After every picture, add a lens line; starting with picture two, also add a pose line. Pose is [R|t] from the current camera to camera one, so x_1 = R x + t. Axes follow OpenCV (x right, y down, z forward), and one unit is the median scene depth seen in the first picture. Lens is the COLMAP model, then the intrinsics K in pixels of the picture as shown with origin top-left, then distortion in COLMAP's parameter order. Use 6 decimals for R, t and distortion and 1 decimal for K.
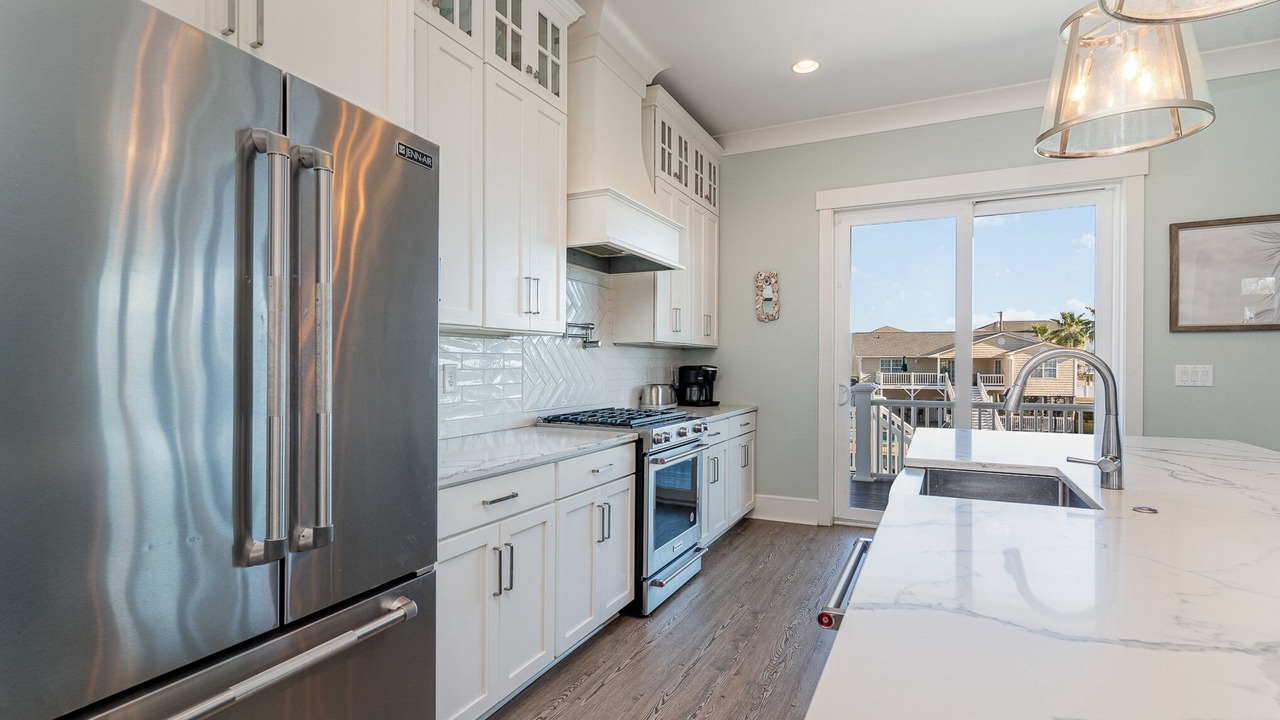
lens RADIAL K [[617.2, 0, 642.4], [0, 617.2, 367.9], [0, 0, 1]] dist [0.001611, 0.000109]
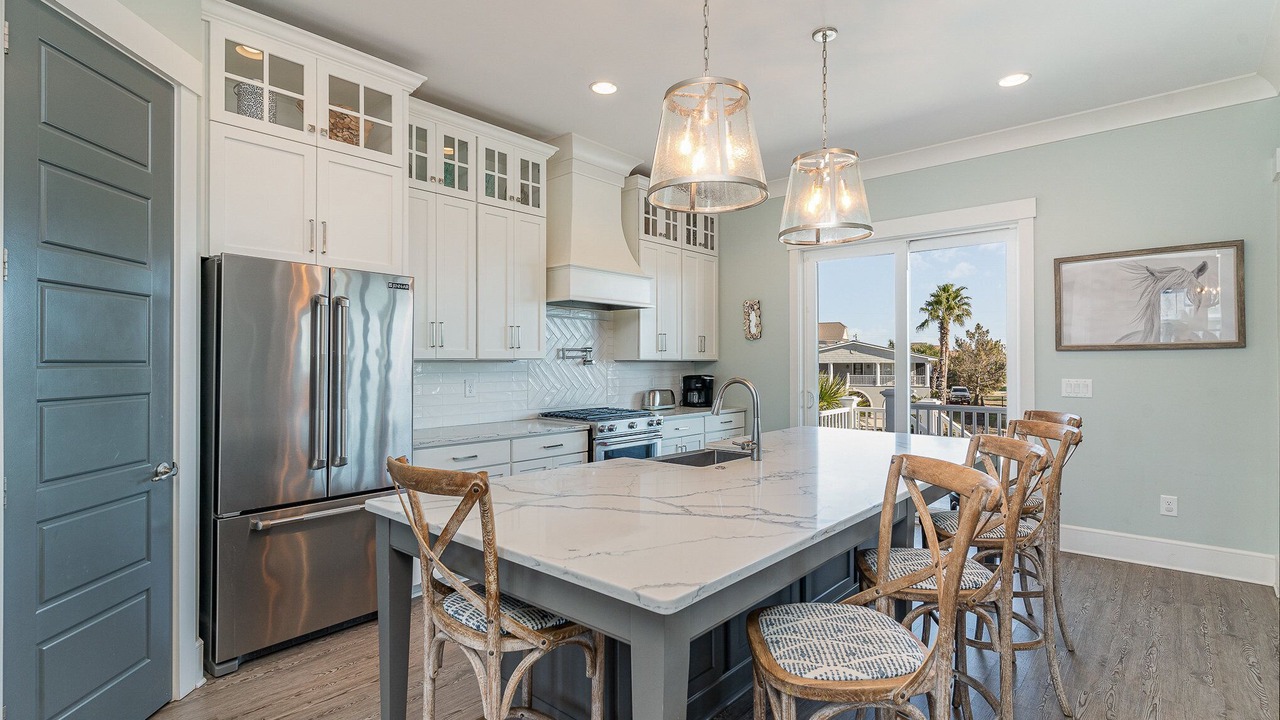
lens RADIAL K [[608.7, 0, 640.0], [0, 608.7, 360.0], [0, 0, 1]] dist [0.000736, 0.000068]
pose [[0.964544, -0.003847, -0.263894, 0.401059], [0.001285, 0.999950, -0.009881, -0.030029], [0.263919, 0.009191, 0.964501, -0.321236]]
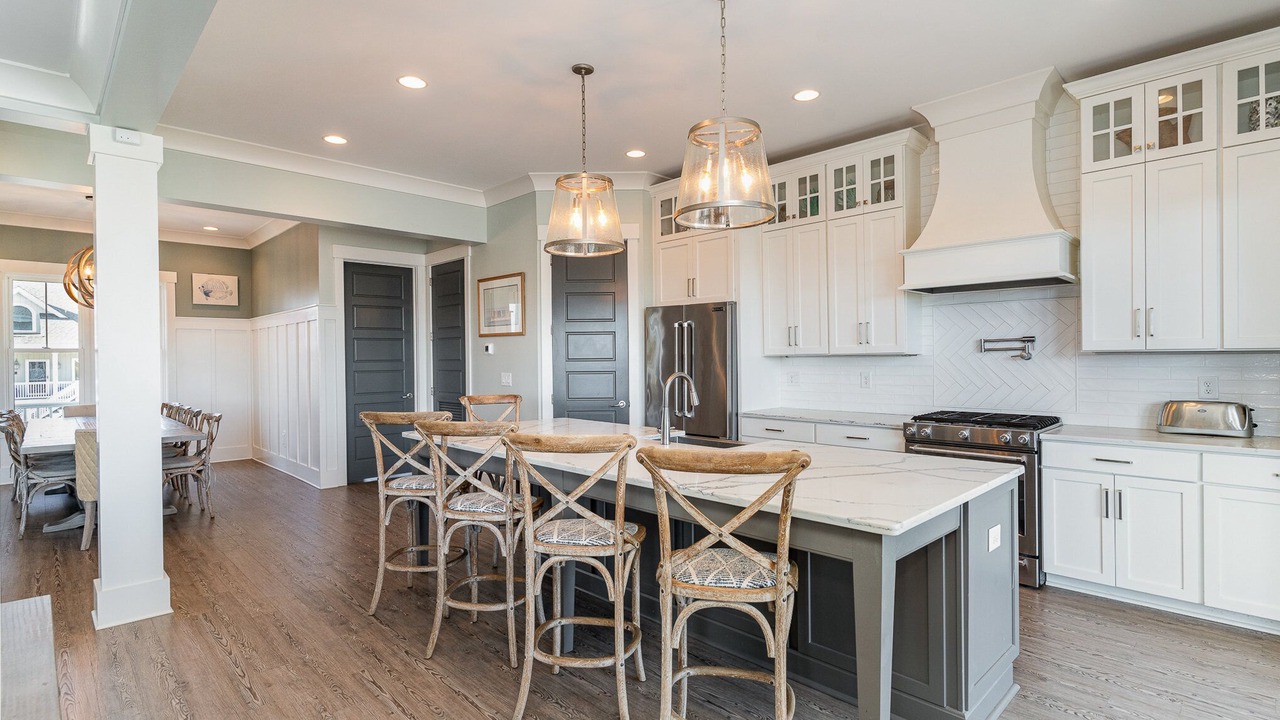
lens RADIAL K [[617.2, 0, 642.4], [0, 617.2, 367.9], [0, 0, 1]] dist [0.001611, 0.000109]
pose [[-0.334262, 0.008590, -0.942441, 1.184661], [0.001927, 0.999963, 0.008431, -0.027106], [0.942478, 0.001002, -0.334266, 0.720373]]
